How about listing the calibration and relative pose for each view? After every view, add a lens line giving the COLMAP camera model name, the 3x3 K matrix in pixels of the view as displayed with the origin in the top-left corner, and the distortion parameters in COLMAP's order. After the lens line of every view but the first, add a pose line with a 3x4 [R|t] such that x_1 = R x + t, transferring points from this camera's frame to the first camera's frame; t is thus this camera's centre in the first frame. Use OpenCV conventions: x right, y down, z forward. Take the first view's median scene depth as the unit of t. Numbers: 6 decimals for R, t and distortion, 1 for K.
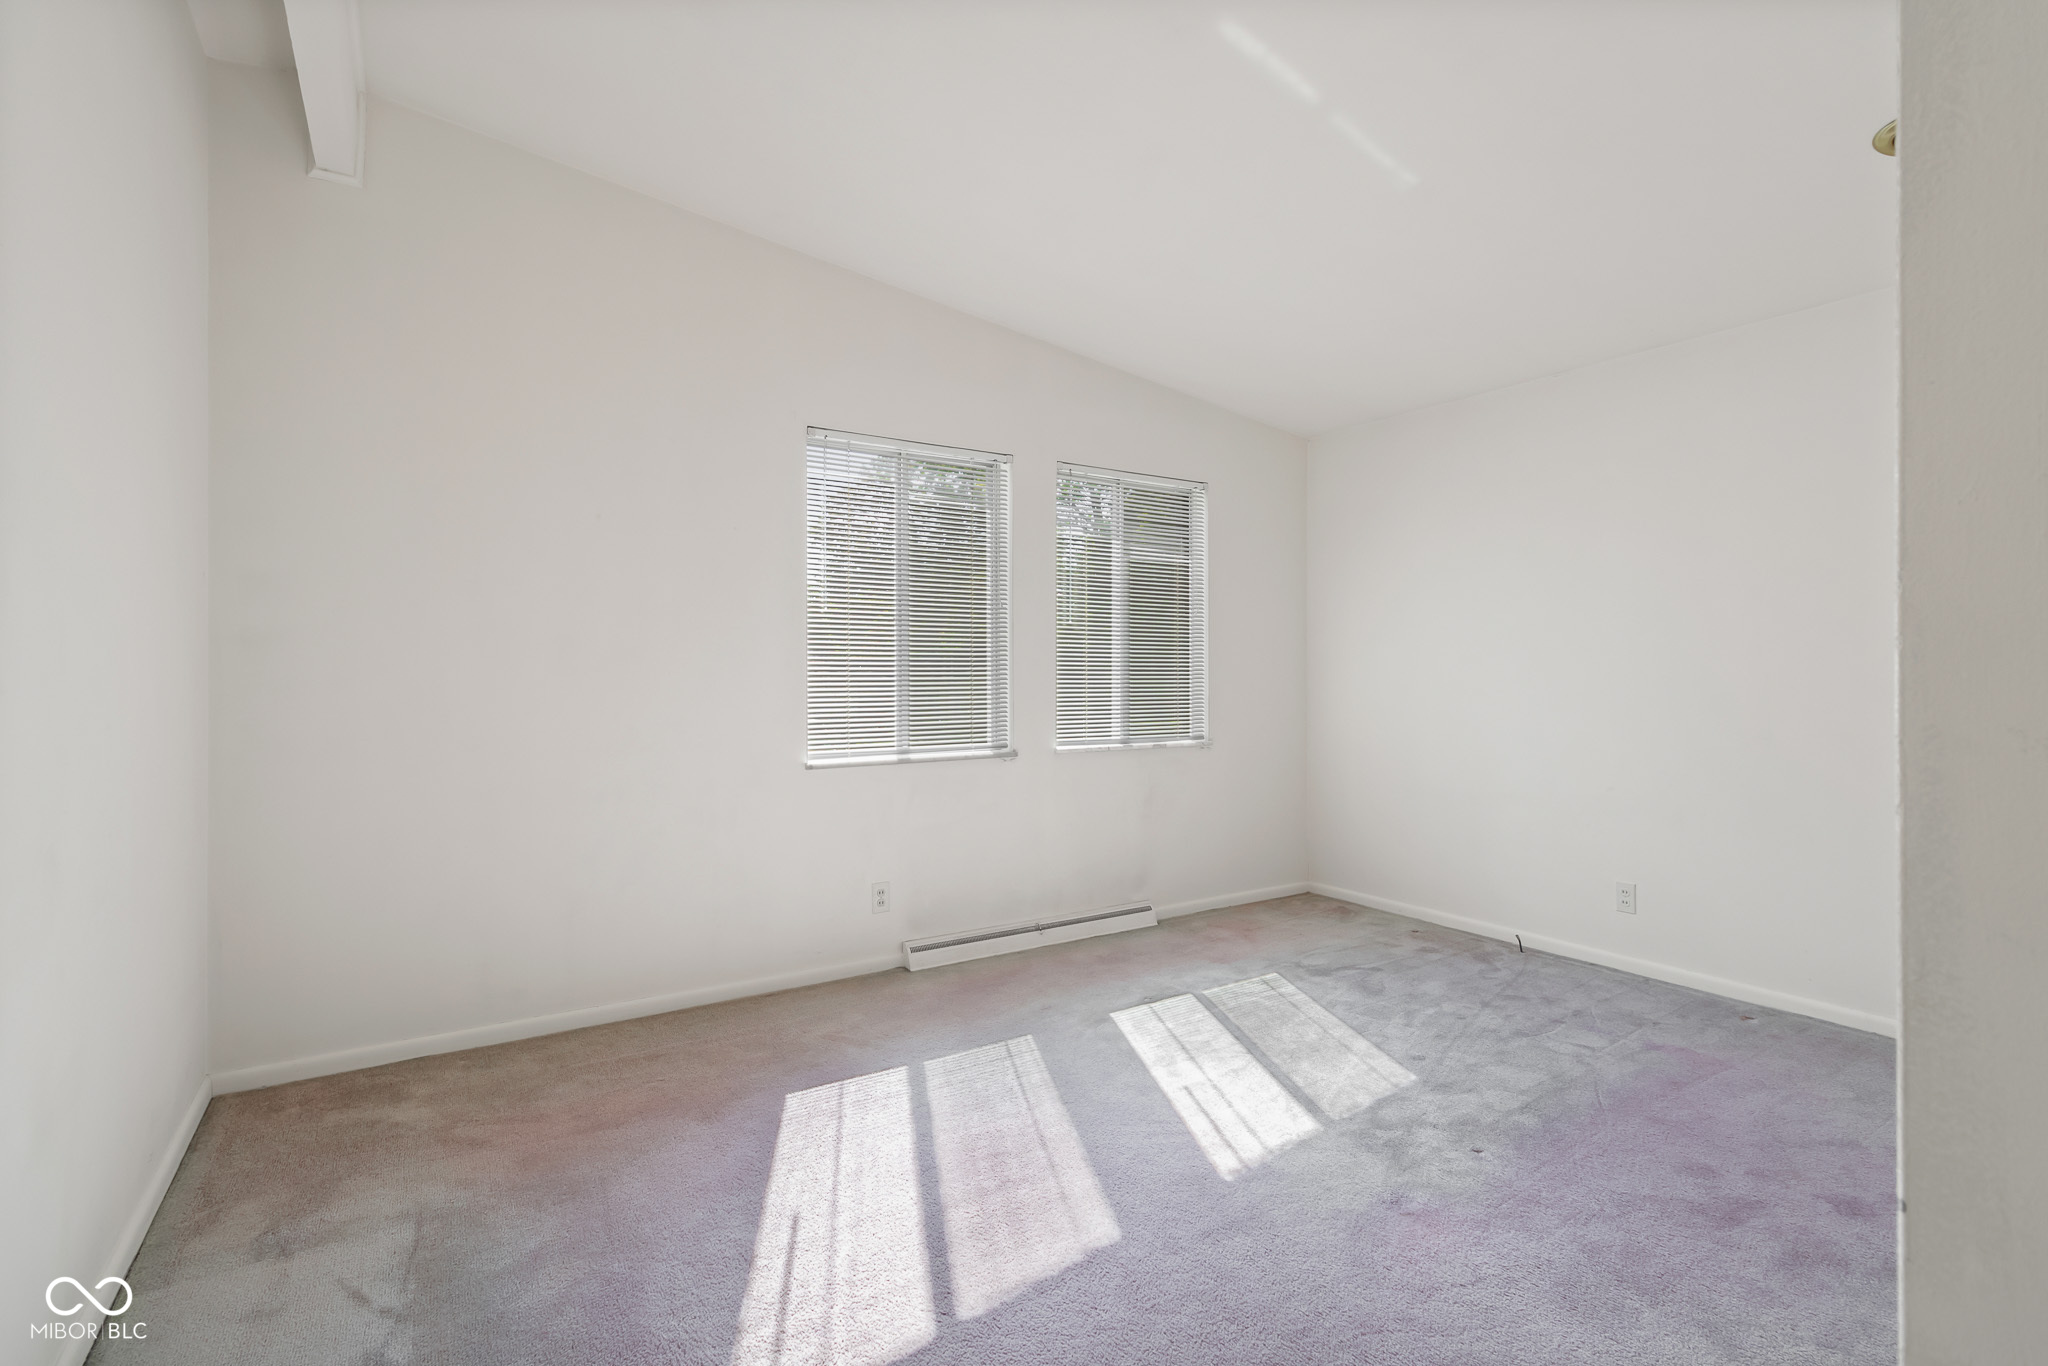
lens RADIAL K [[948.6, 0, 1042.6], [0, 948.6, 665.3], [0, 0, 1]] dist [0.001045, 0.000635]
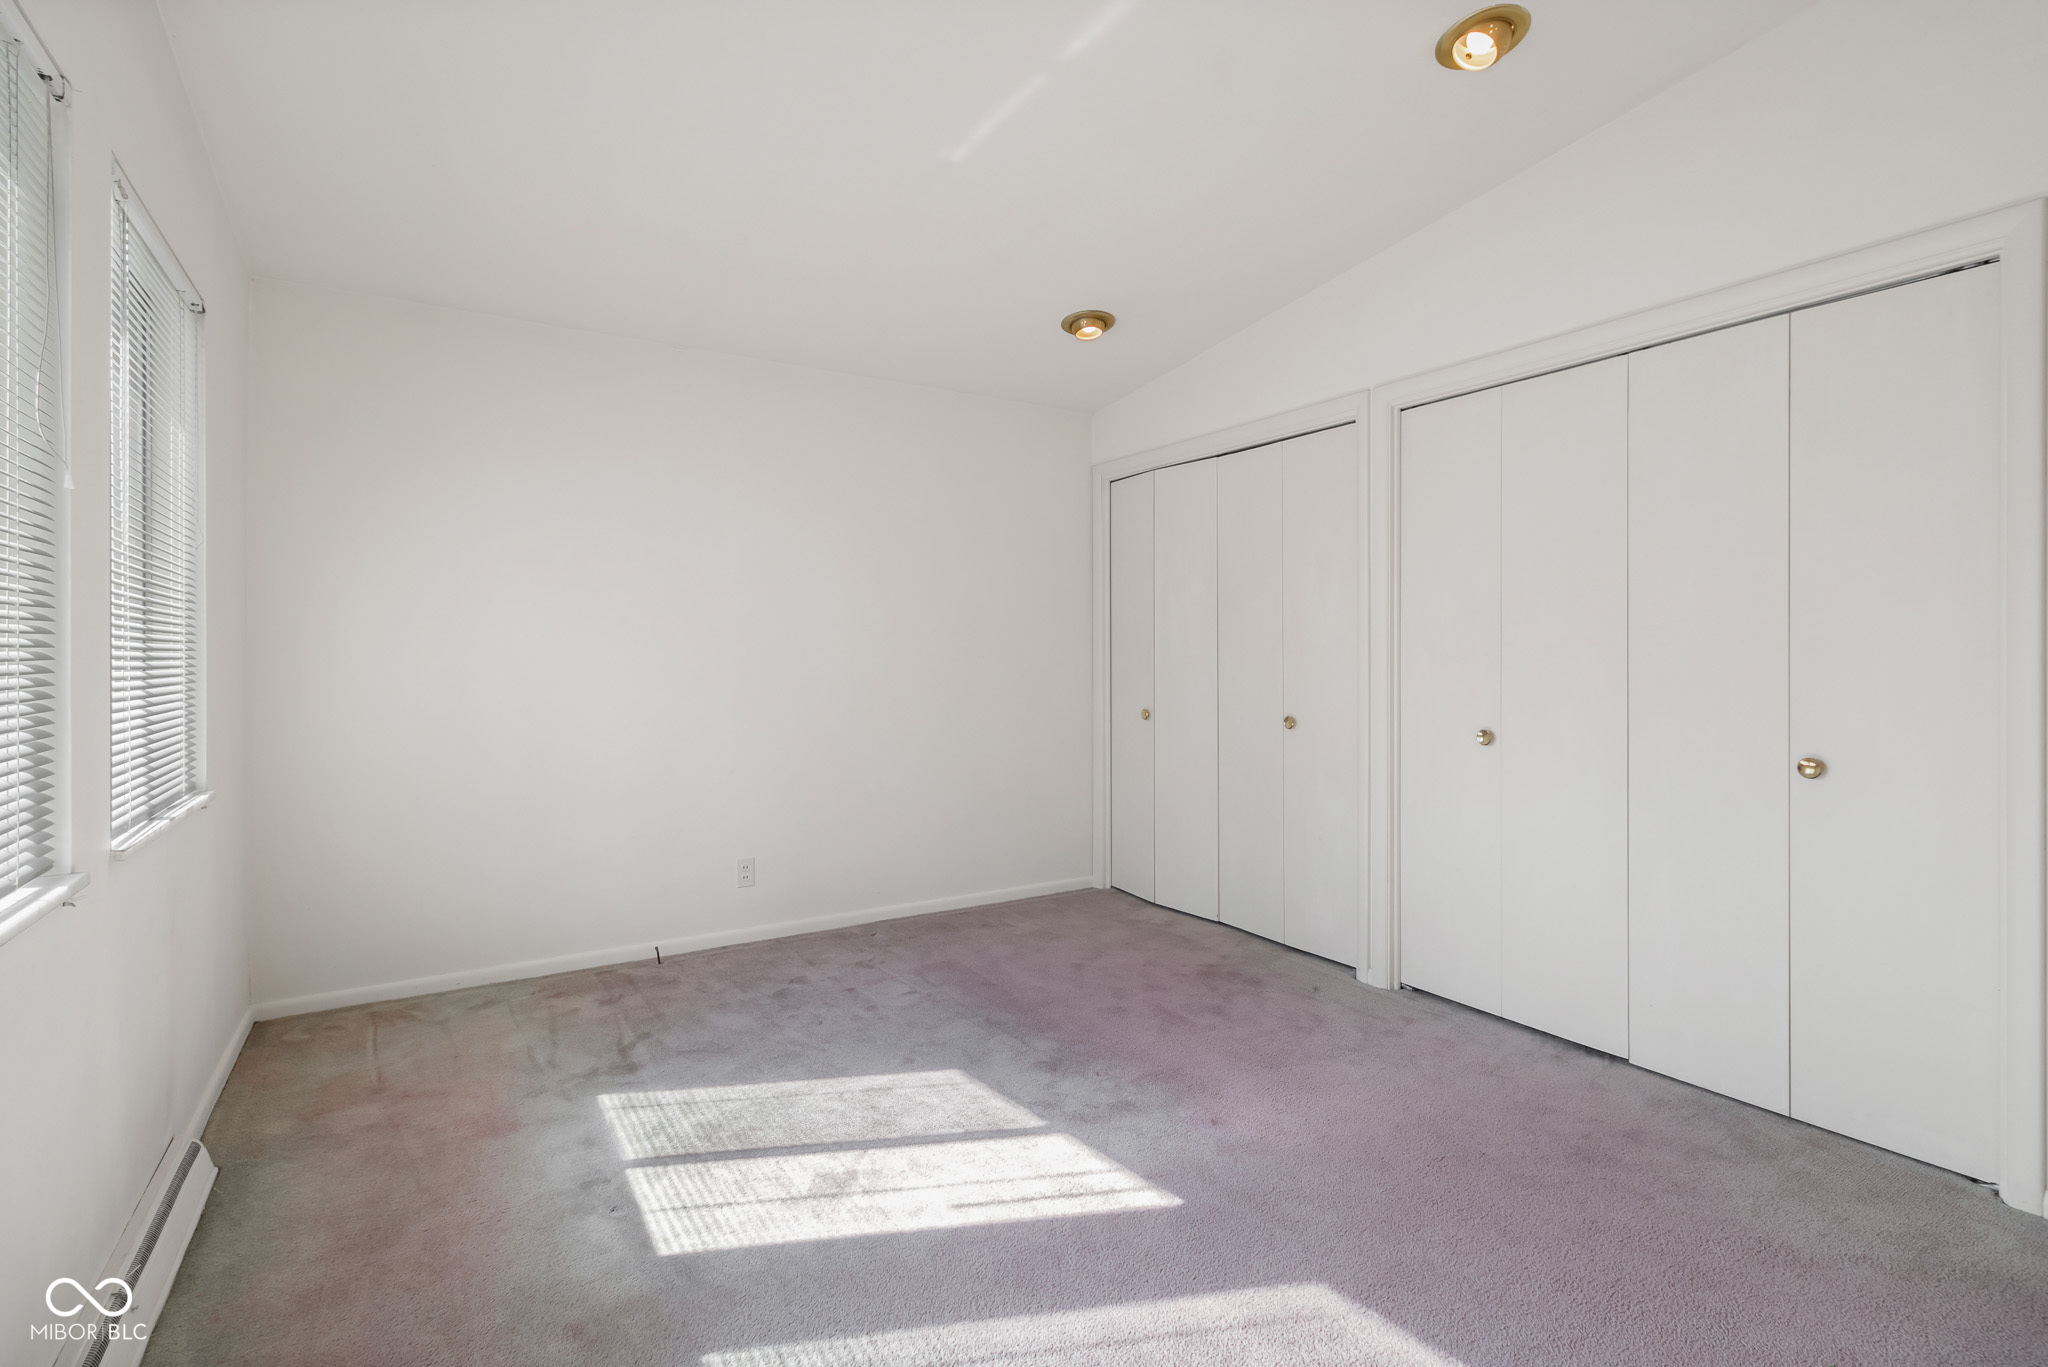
lens RADIAL K [[948.6, 0, 1042.6], [0, 948.6, 665.8], [0, 0, 1]] dist [0.001045, 0.000635]
pose [[0.005335, -0.009067, 0.999945, -0.522618], [-0.007733, 0.999929, 0.009108, 0.002973], [-0.999956, -0.007781, 0.005264, 0.801263]]
